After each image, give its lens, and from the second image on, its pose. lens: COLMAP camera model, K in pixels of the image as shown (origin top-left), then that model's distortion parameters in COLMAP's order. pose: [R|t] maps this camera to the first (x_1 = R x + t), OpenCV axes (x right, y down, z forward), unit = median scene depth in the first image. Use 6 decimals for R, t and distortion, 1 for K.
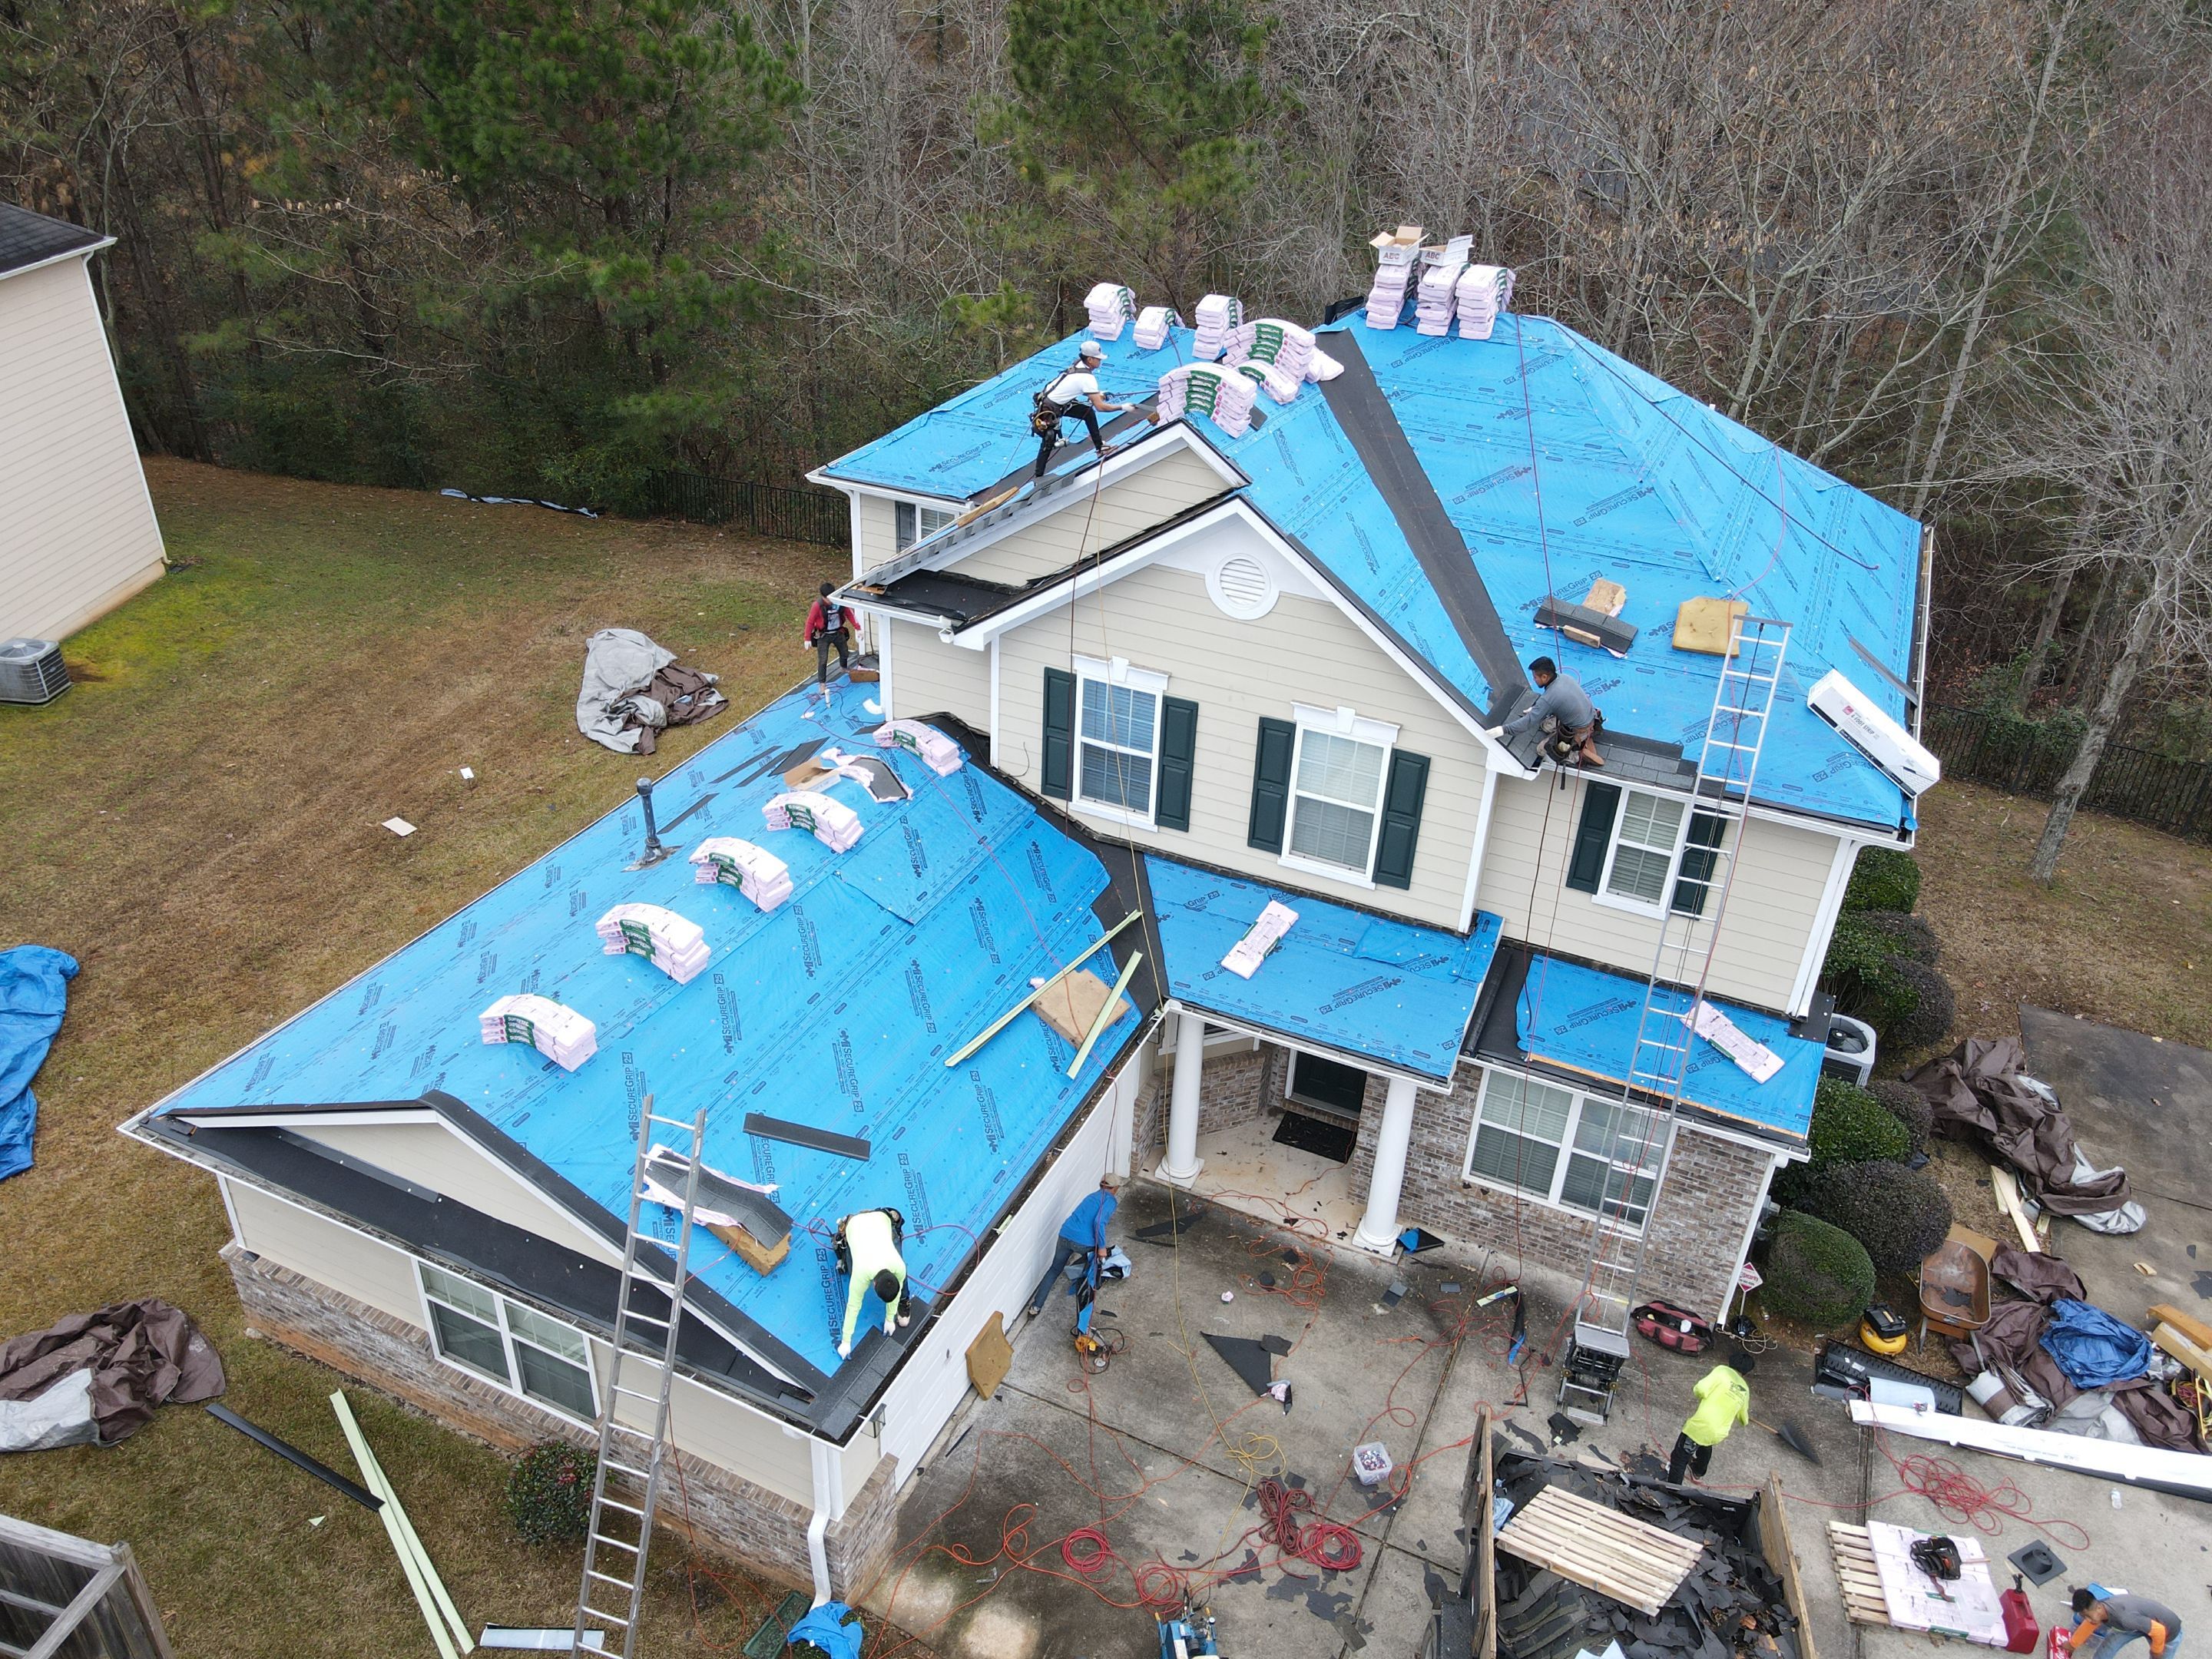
lens RADIAL K [[1587.7, 0, 1081.6], [0, 1587.7, 809.7], [0, 0, 1]] dist [-0.011096, -0.001255]
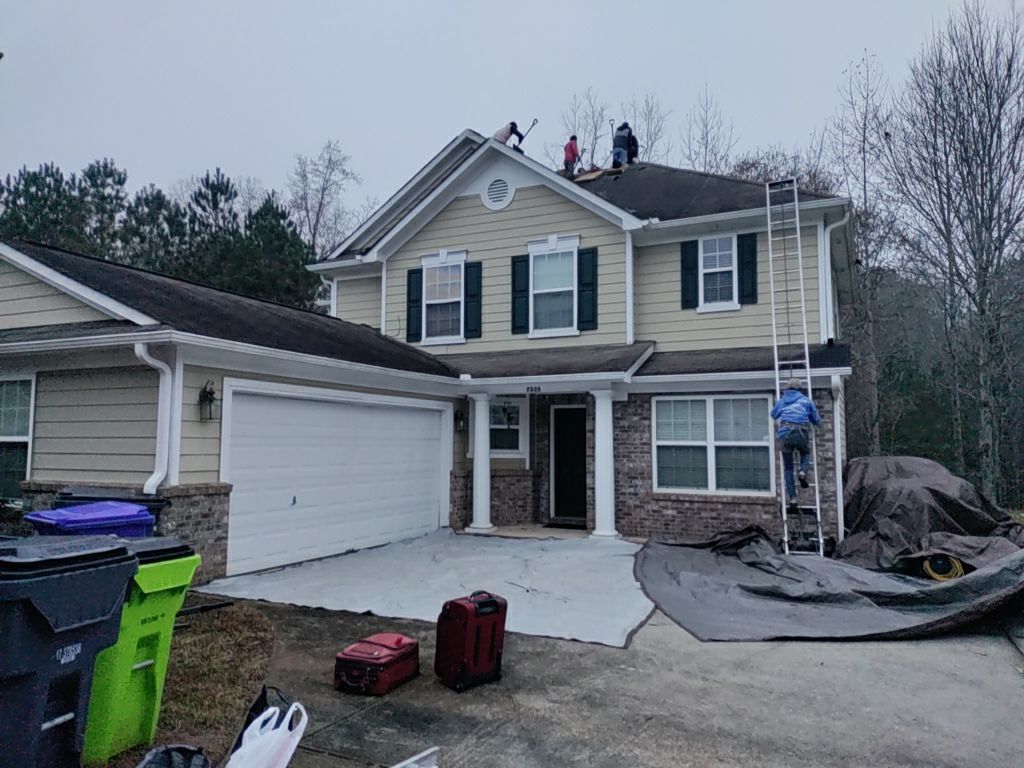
lens RADIAL K [[750.4, 0, 484.6], [0, 750.4, 382.4], [0, 0, 1]] dist [0.050704, -0.059175]
pose [[0.999283, -0.027945, -0.025547, 0.096505], [0.007844, 0.812881, -0.582377, 0.591971], [0.037042, 0.581759, 0.812517, 0.330037]]
